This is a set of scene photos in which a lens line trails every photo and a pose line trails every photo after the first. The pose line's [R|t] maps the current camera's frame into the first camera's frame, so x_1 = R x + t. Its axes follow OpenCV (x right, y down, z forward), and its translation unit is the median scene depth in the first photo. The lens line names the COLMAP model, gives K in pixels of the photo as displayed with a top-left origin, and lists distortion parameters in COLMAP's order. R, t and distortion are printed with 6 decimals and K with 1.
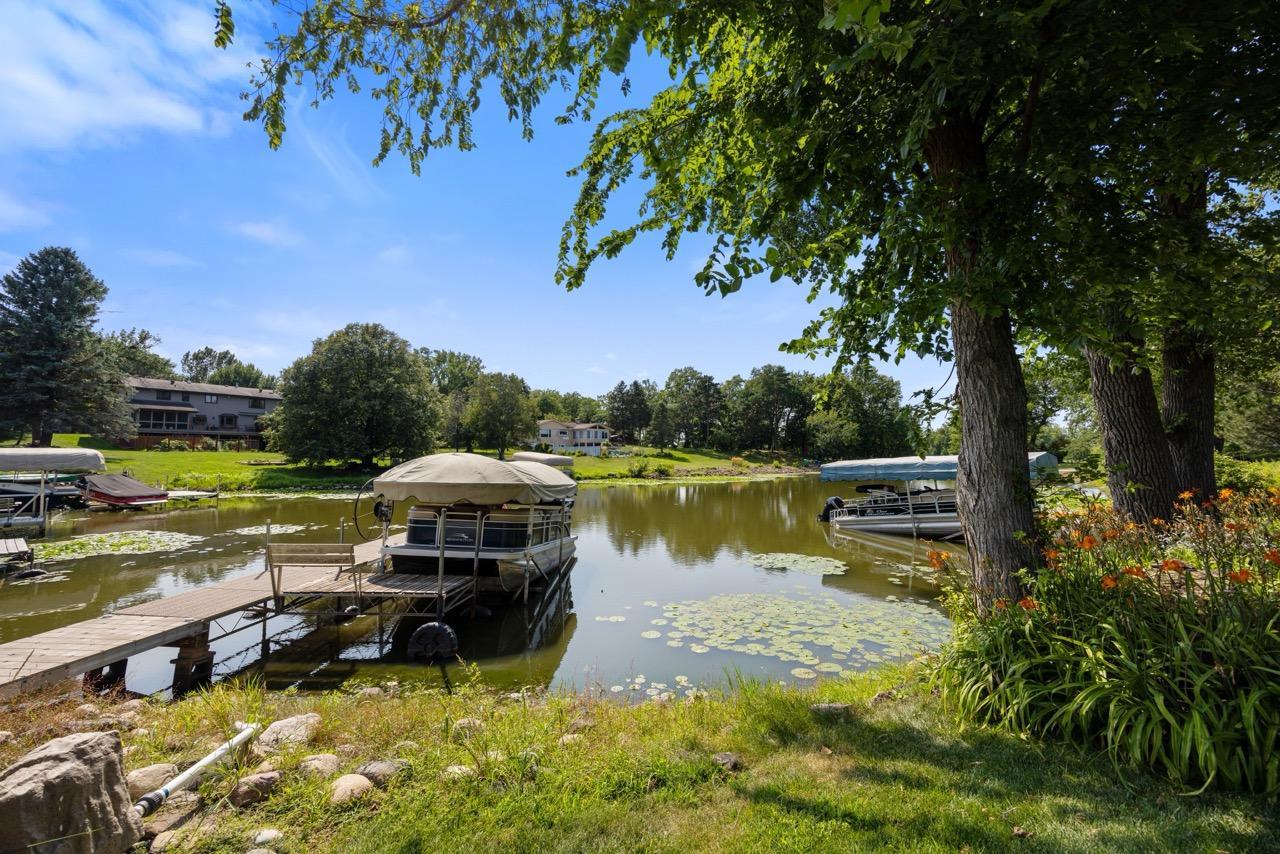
lens RADIAL K [[495.2, 0, 645.3], [0, 495.2, 441.5], [0, 0, 1]] dist [0.000159, 0.000308]
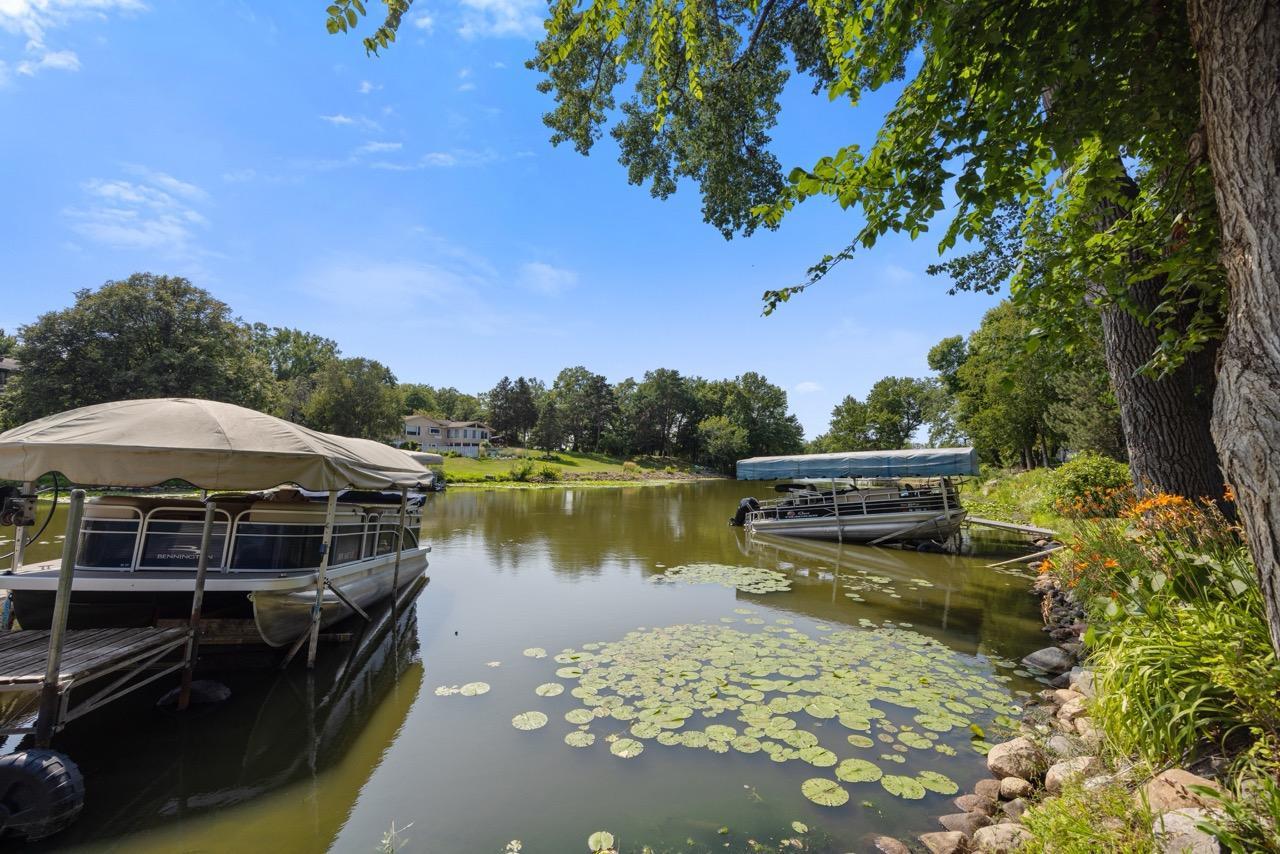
lens RADIAL K [[495.2, 0, 645.3], [0, 495.2, 441.5], [0, 0, 1]] dist [0.000159, 0.000308]
pose [[0.973498, 0.030669, 0.226628, -0.000625], [-0.026239, 0.999402, -0.022539, 0.013686], [-0.227184, 0.015995, 0.973721, 0.068025]]
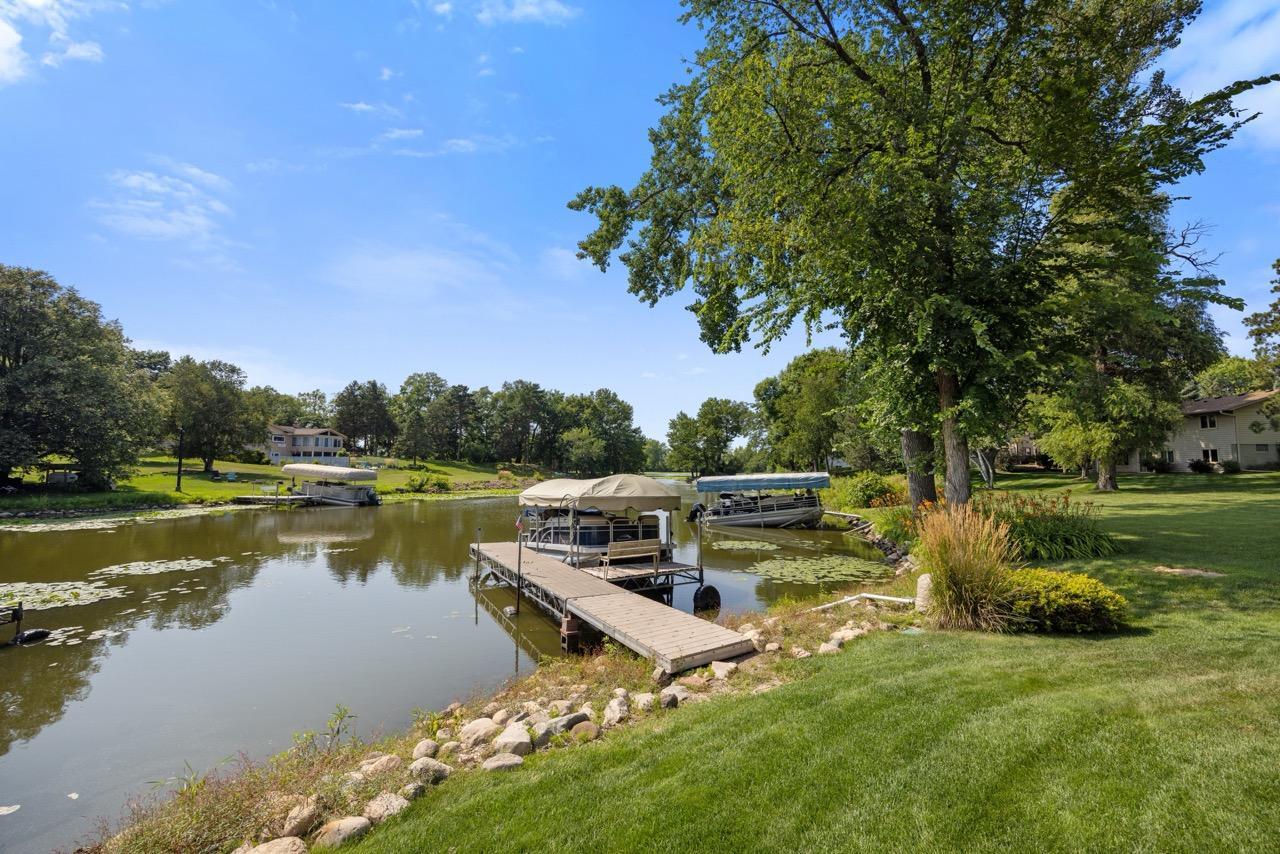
lens RADIAL K [[539.8, 0, 609.0], [0, 539.8, 428.8], [0, 0, 1]] dist [-0.000628, -0.000437]
pose [[0.832442, 0.046813, 0.552132, -0.248915], [-0.024605, 0.998565, -0.047567, -0.006067], [-0.553566, 0.026011, 0.832399, -0.041490]]
